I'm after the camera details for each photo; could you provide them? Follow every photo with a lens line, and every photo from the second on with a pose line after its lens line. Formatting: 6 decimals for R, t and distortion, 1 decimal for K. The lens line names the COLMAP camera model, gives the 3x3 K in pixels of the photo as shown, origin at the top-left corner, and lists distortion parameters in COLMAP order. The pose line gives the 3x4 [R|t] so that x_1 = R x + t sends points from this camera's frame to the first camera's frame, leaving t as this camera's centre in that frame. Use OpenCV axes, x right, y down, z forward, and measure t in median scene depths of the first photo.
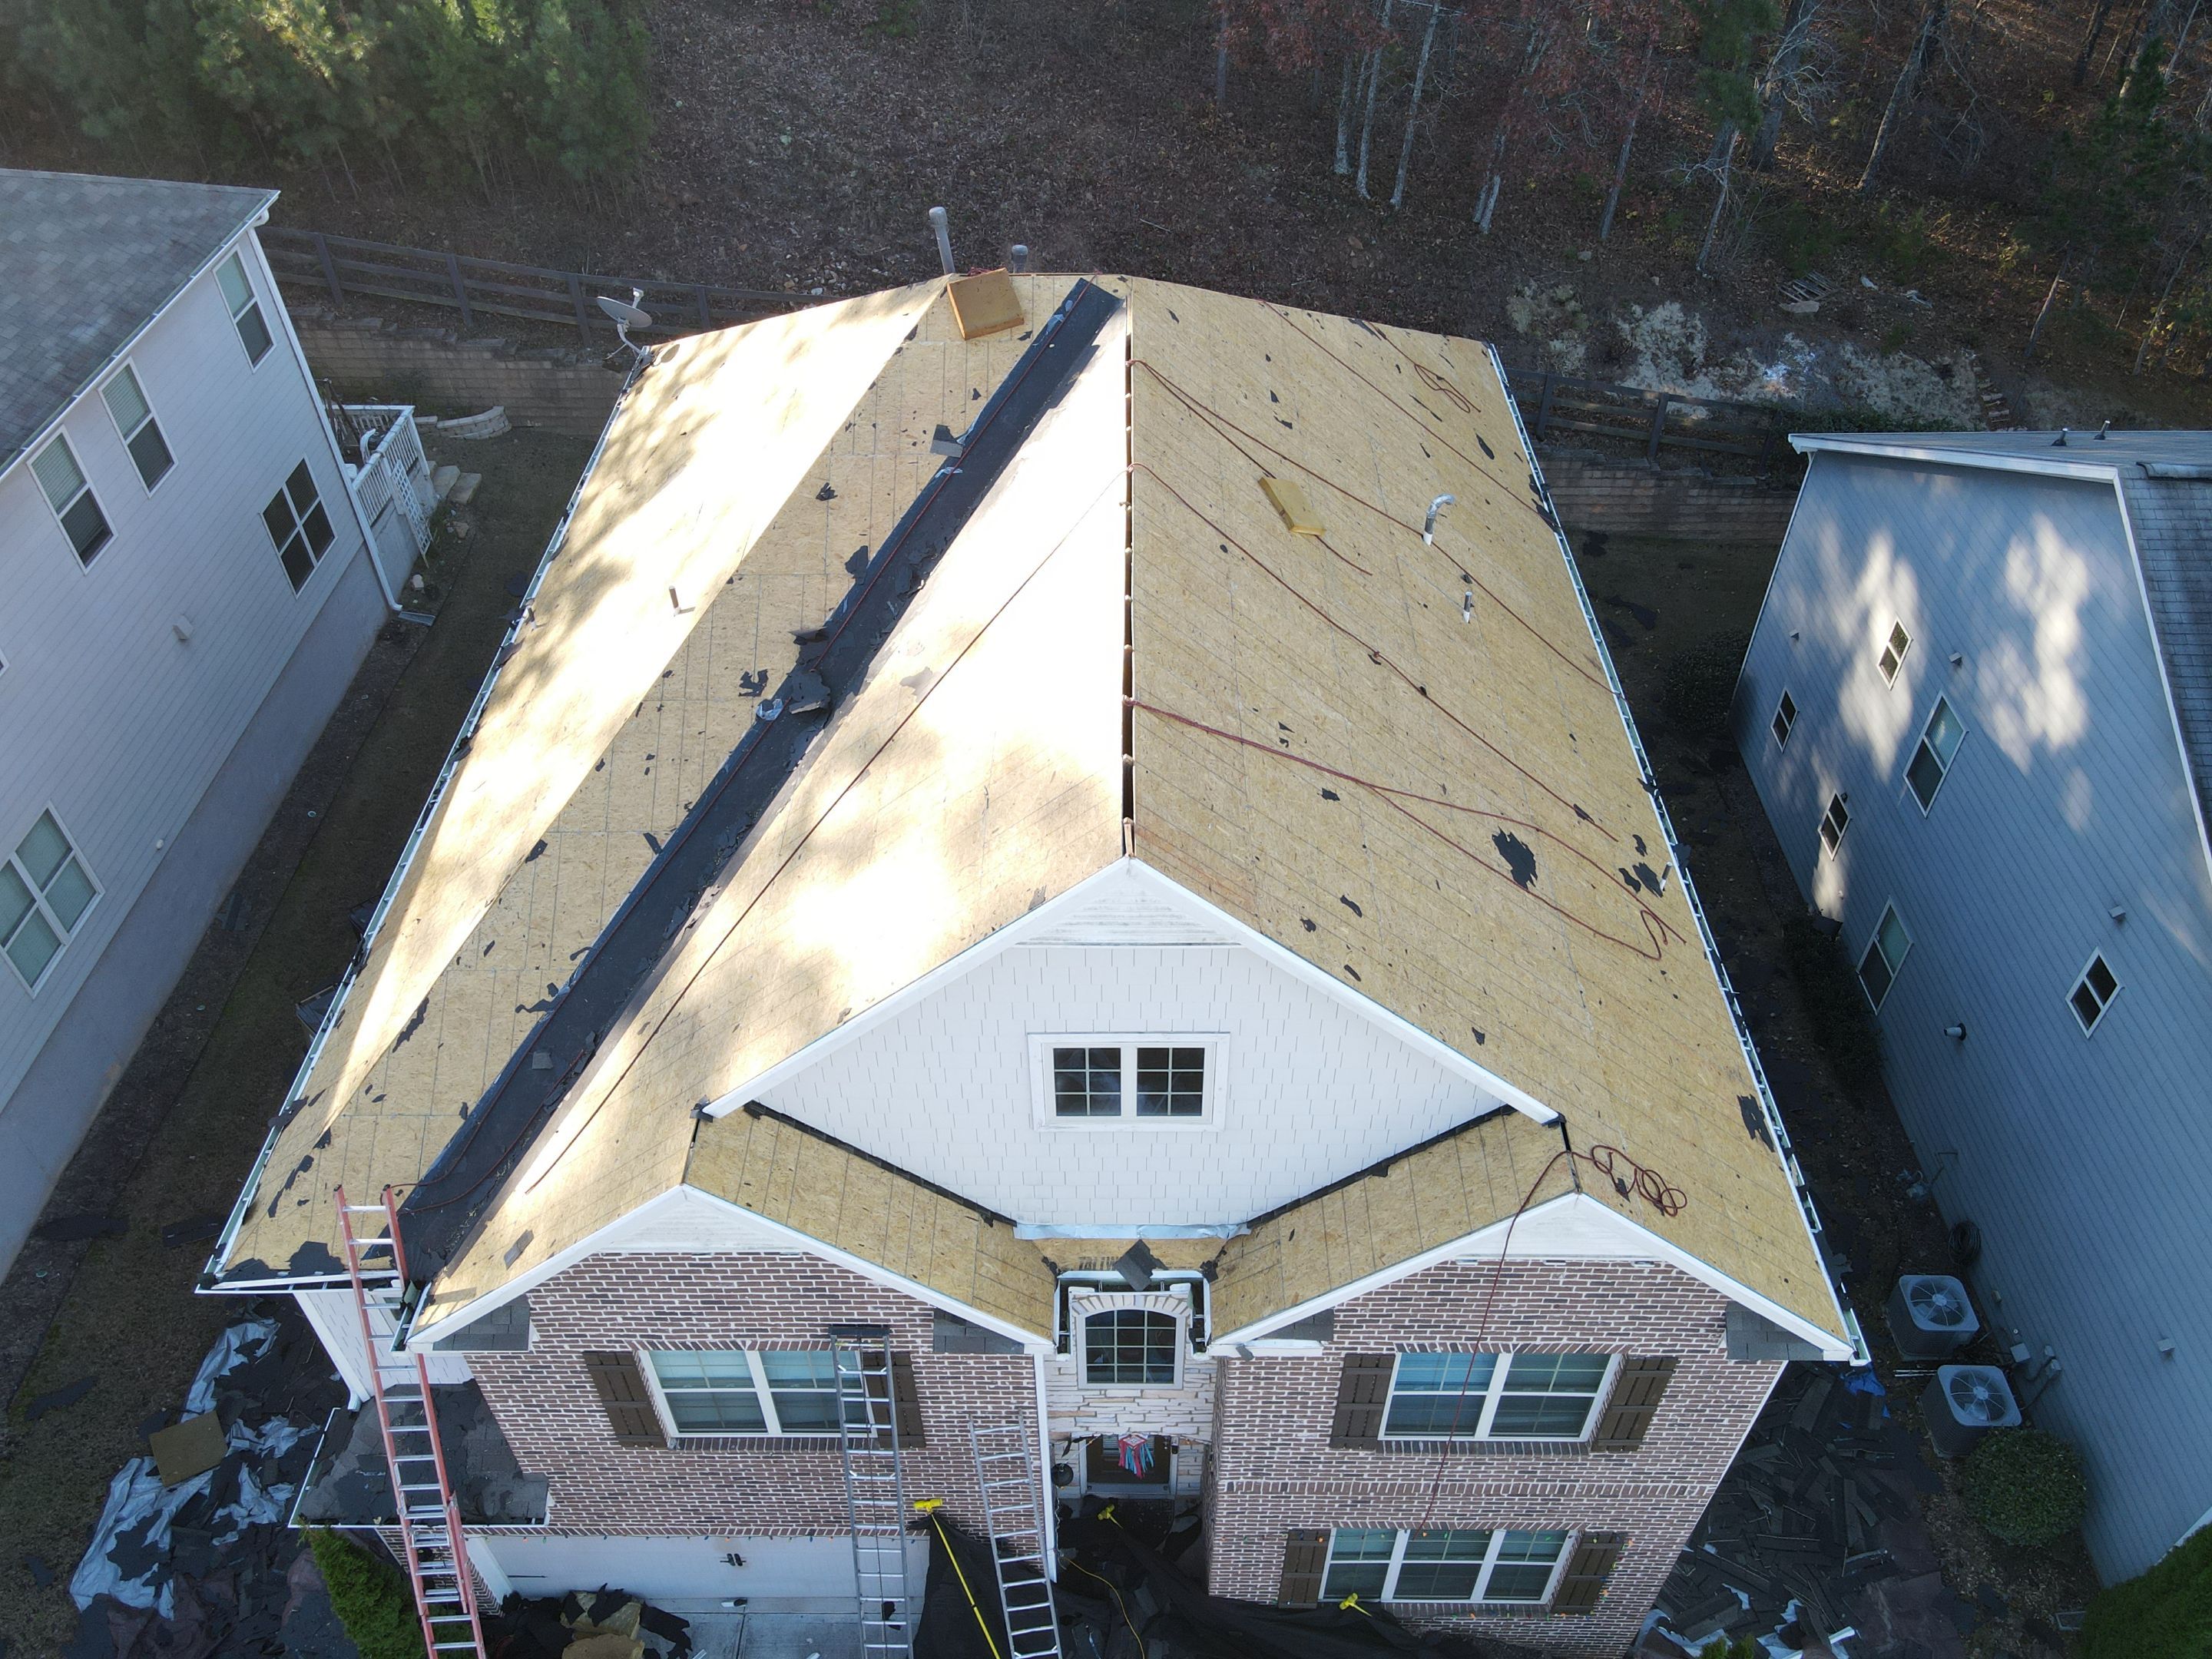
lens RADIAL K [[1619.5, 0, 1104.1], [0, 1619.5, 839.8], [0, 0, 1]] dist [0.022415, -0.006226]
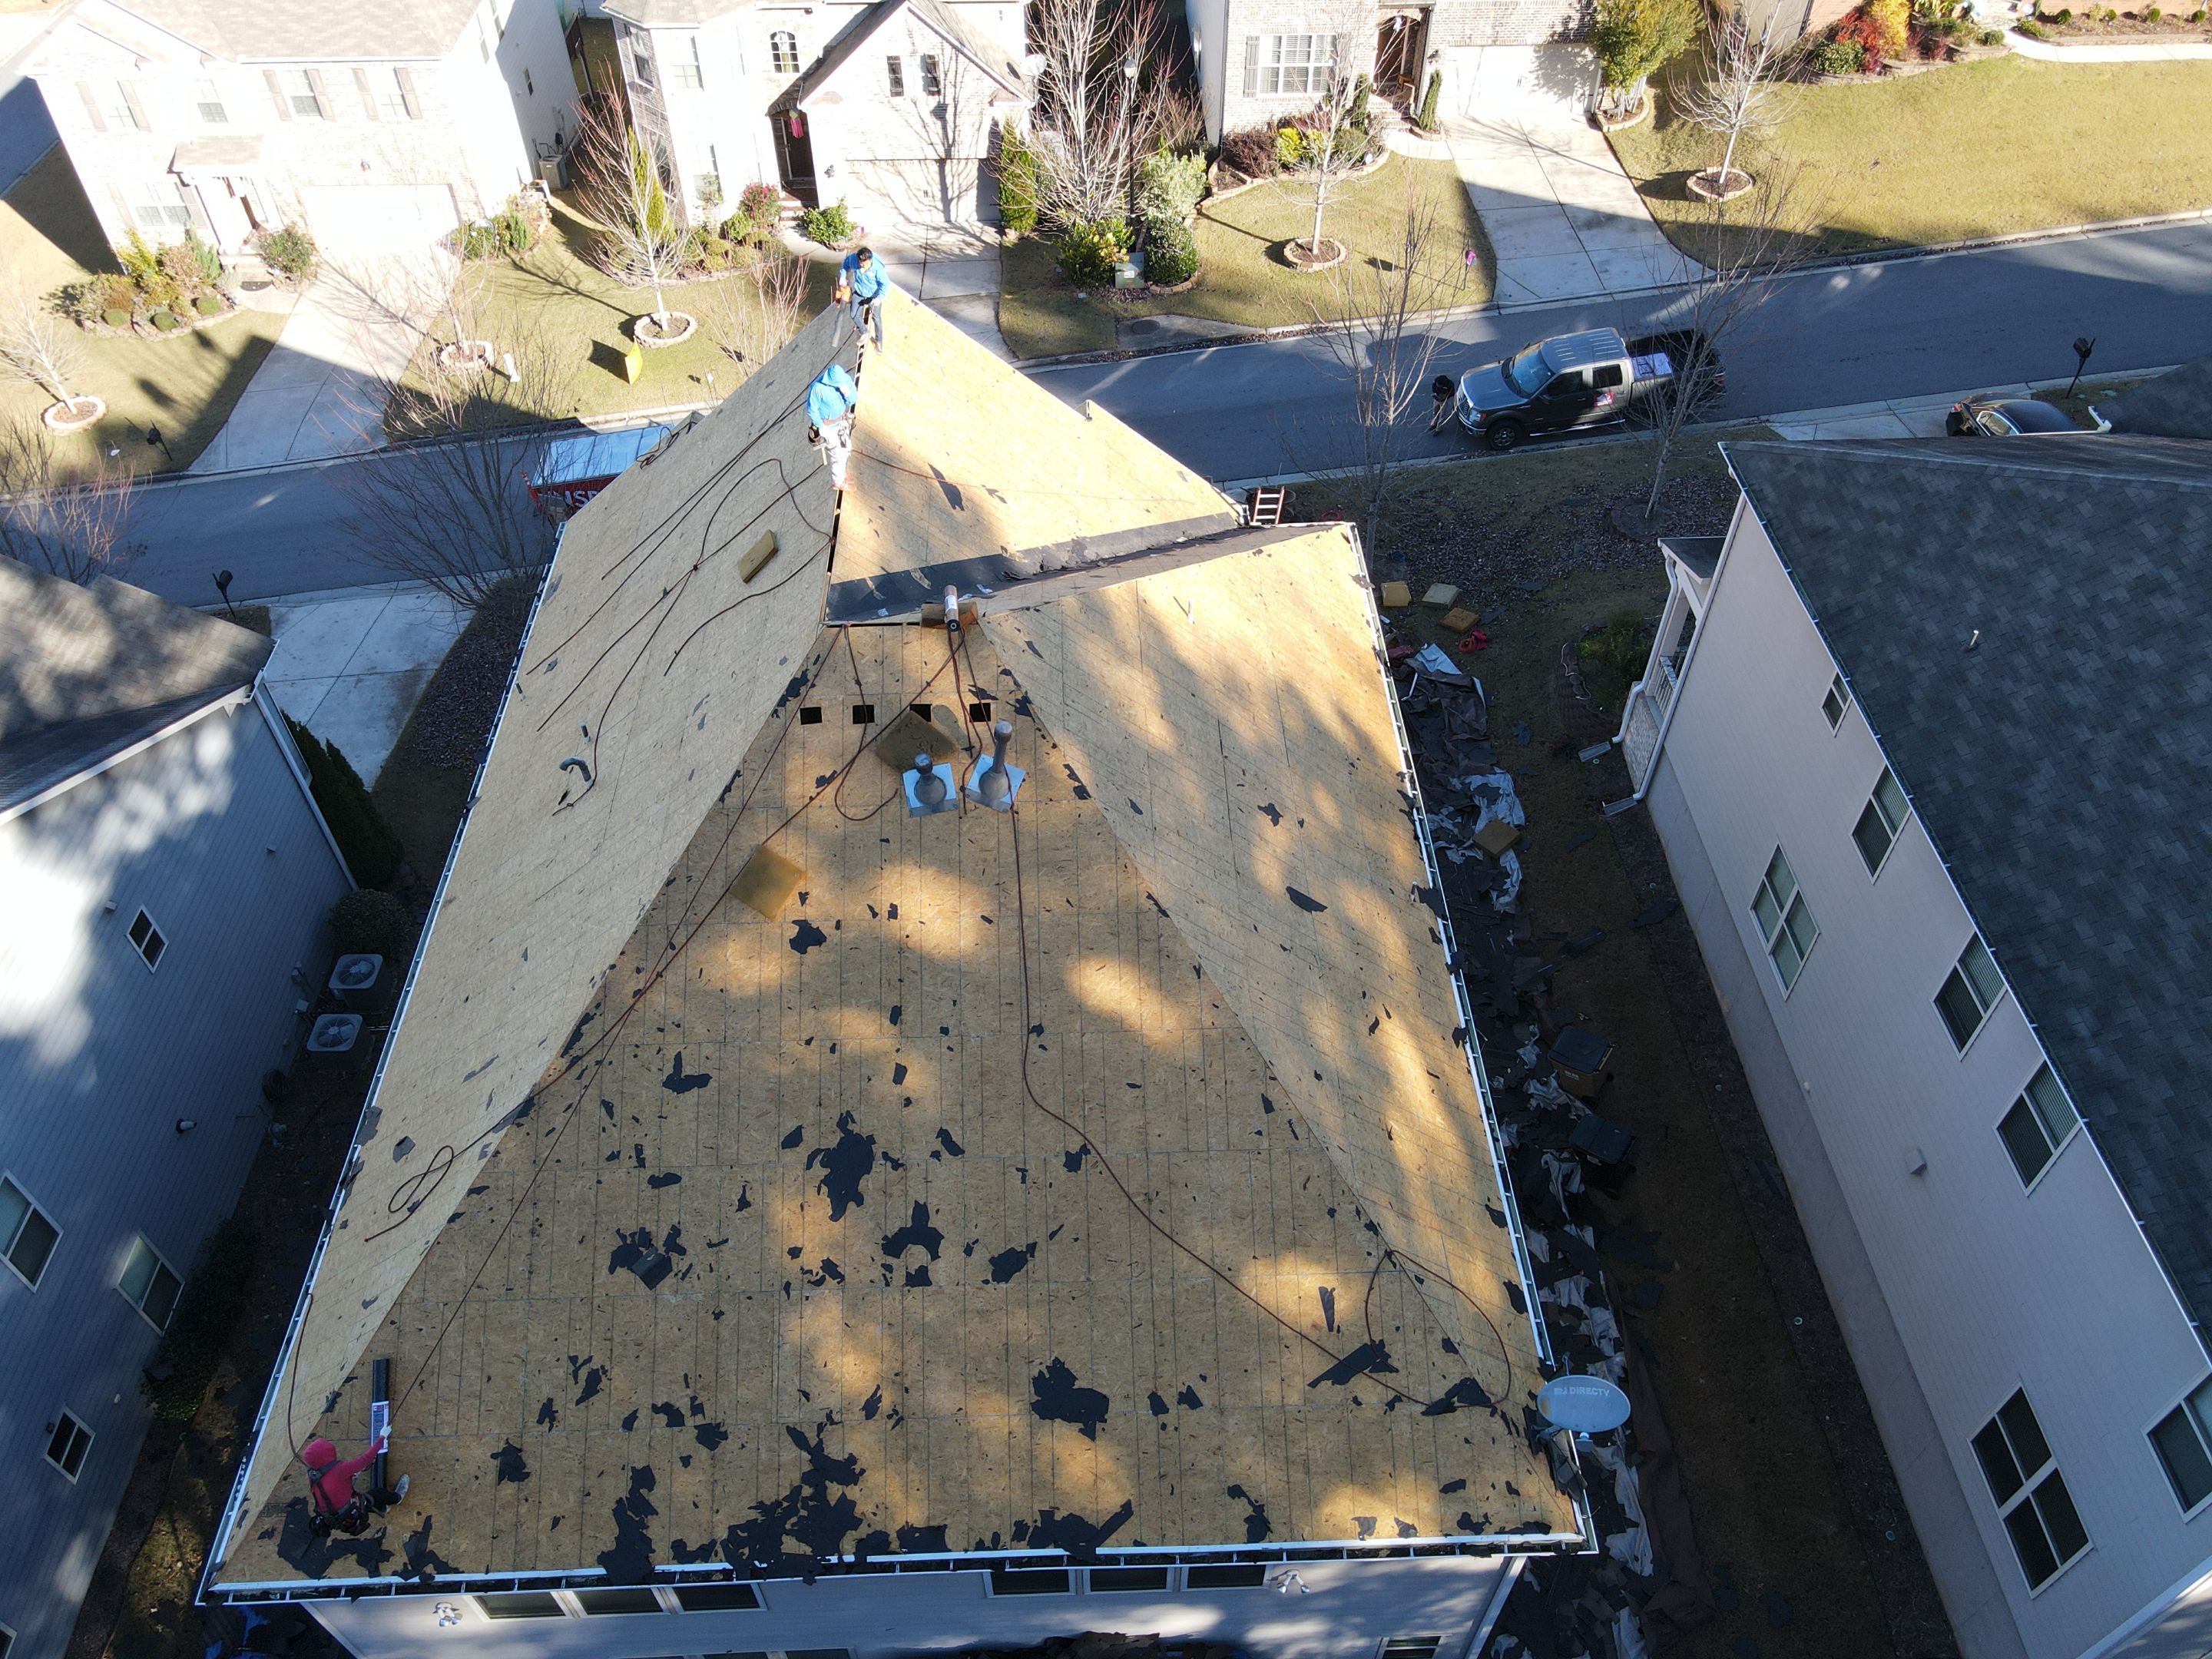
lens RADIAL K [[1619.5, 0, 1109.1], [0, 1619.5, 834.6], [0, 0, 1]] dist [0.022415, -0.006226]
pose [[-0.998973, 0.040434, -0.020467, -0.151696], [-0.019973, 0.012569, 0.999722, -1.411466], [0.040680, 0.999103, -0.011749, 1.120802]]
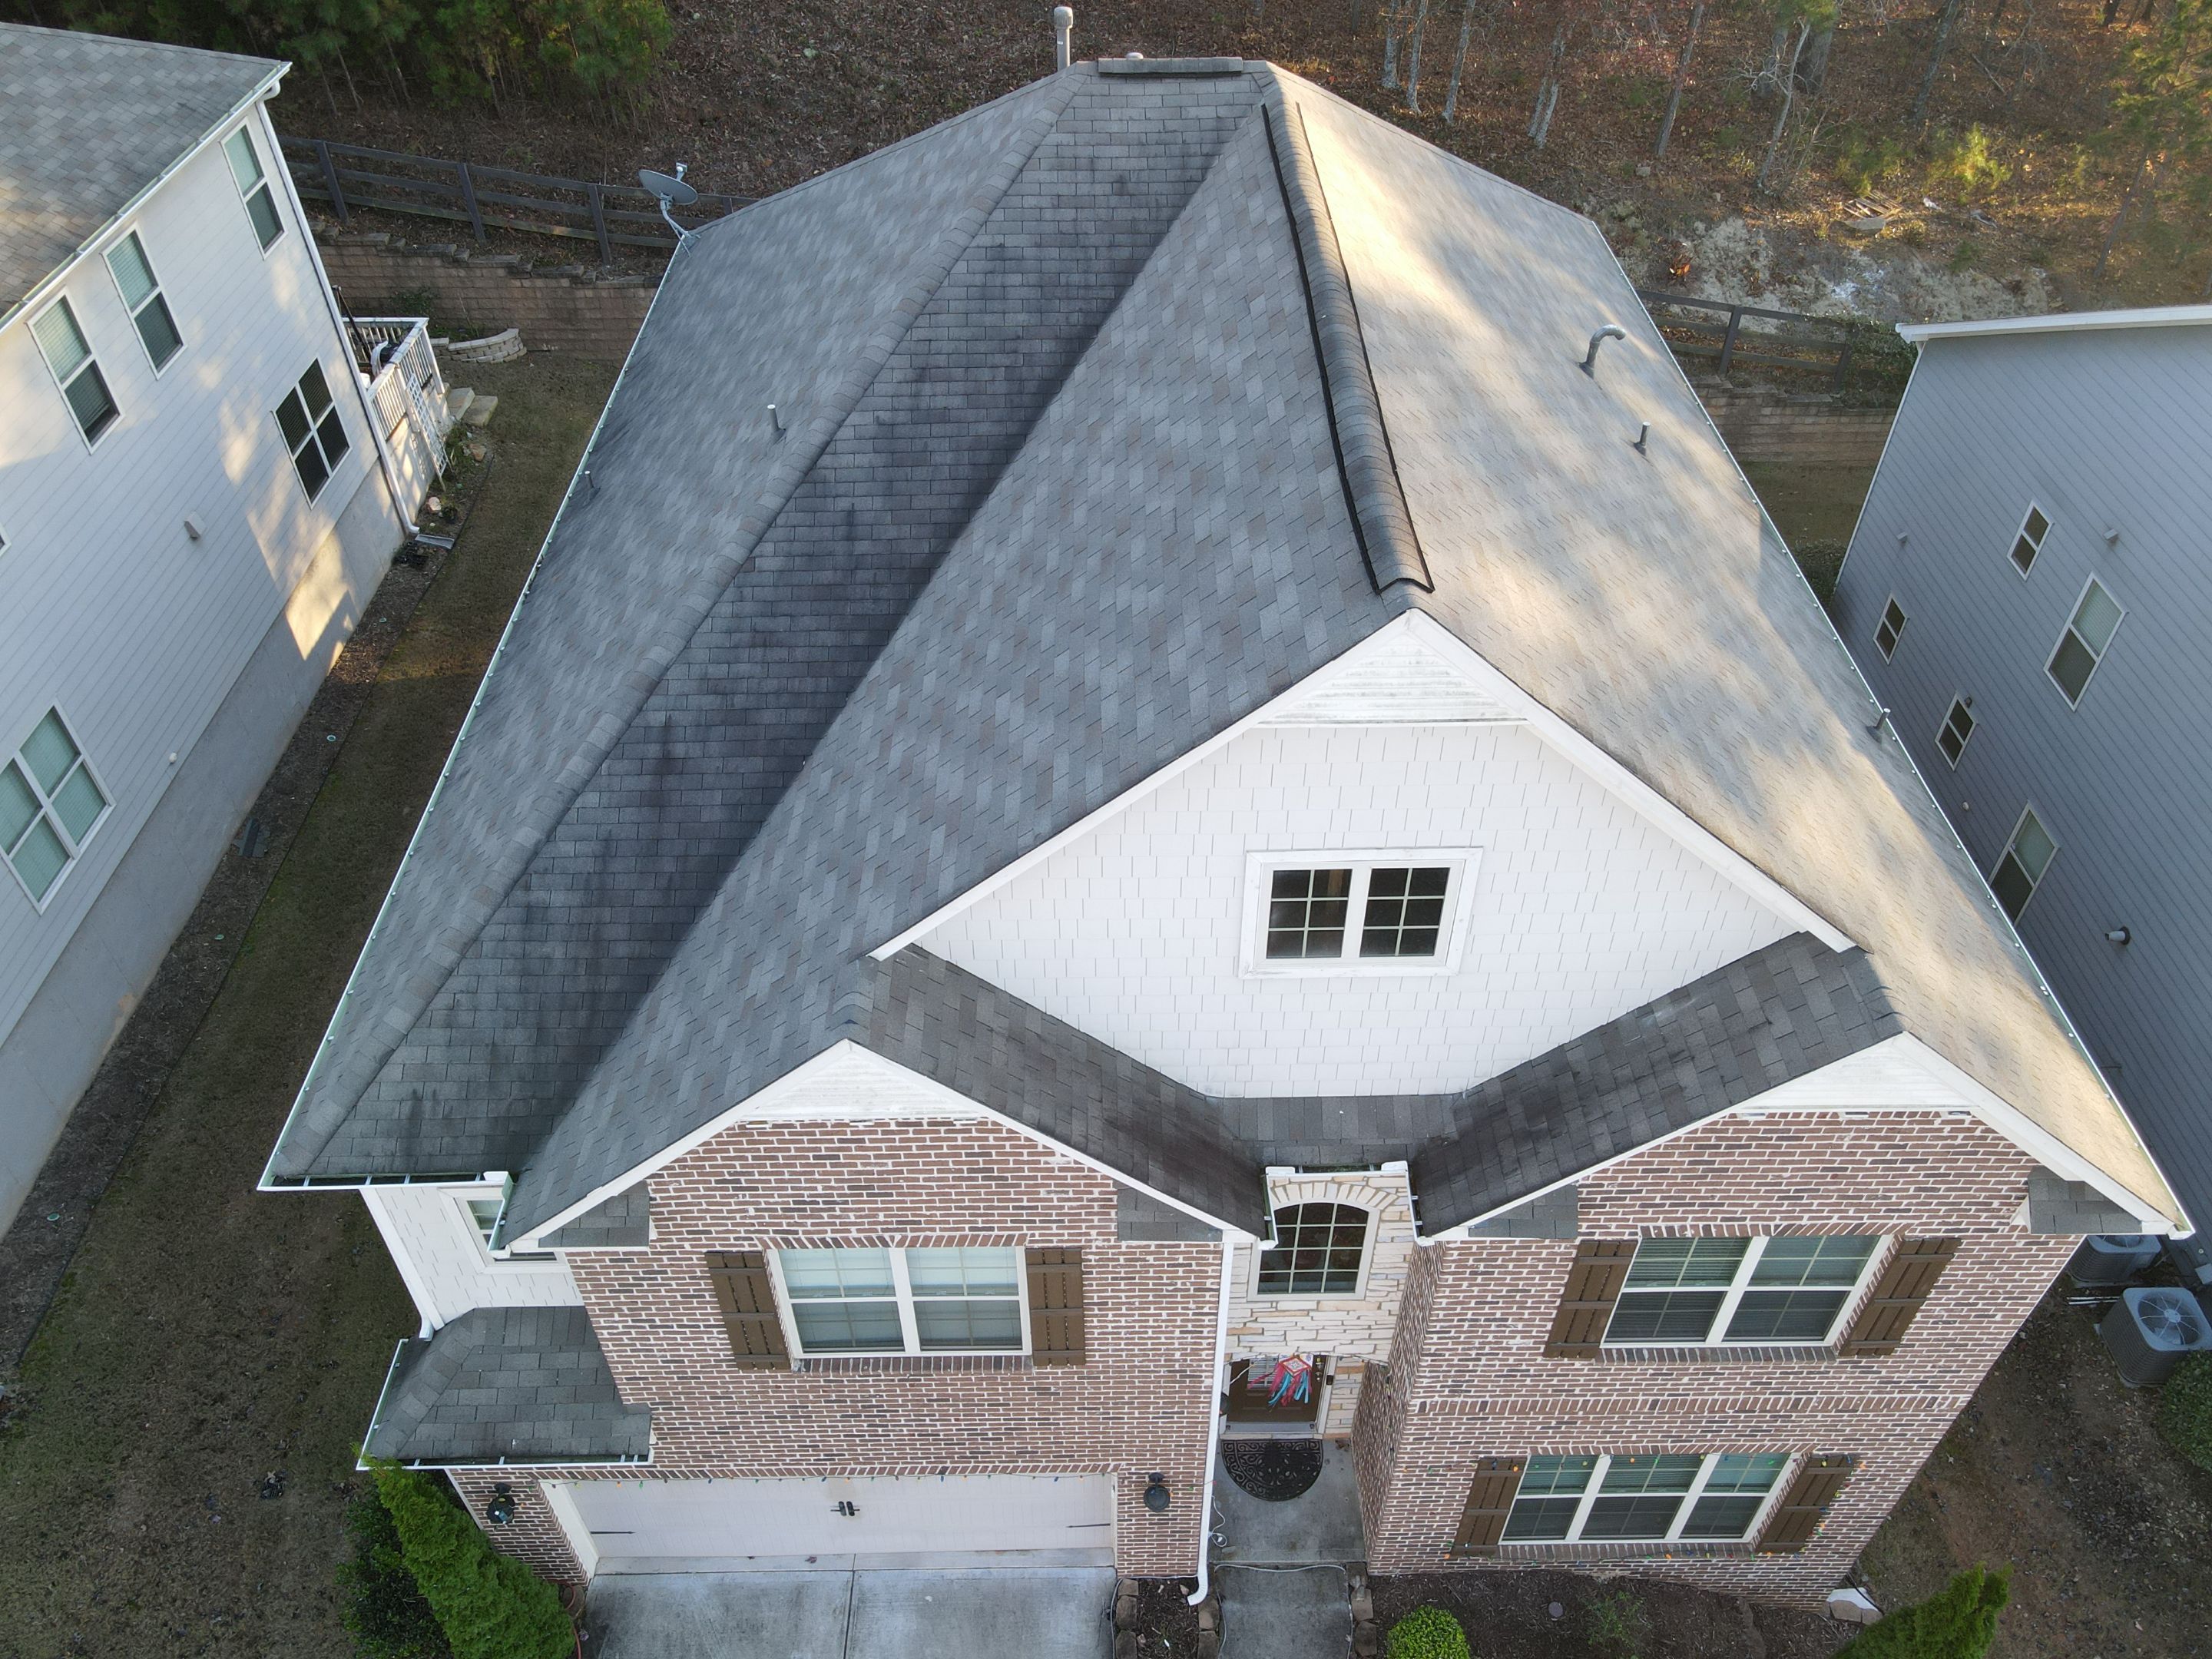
lens RADIAL K [[1619.5, 0, 1103.4], [0, 1619.5, 839.3], [0, 0, 1]] dist [0.022415, -0.006226]
pose [[0.999807, -0.012804, 0.014920, -0.094688], [0.012896, 0.999899, -0.006045, 0.081983], [-0.014841, 0.006236, 0.999870, 0.102303]]
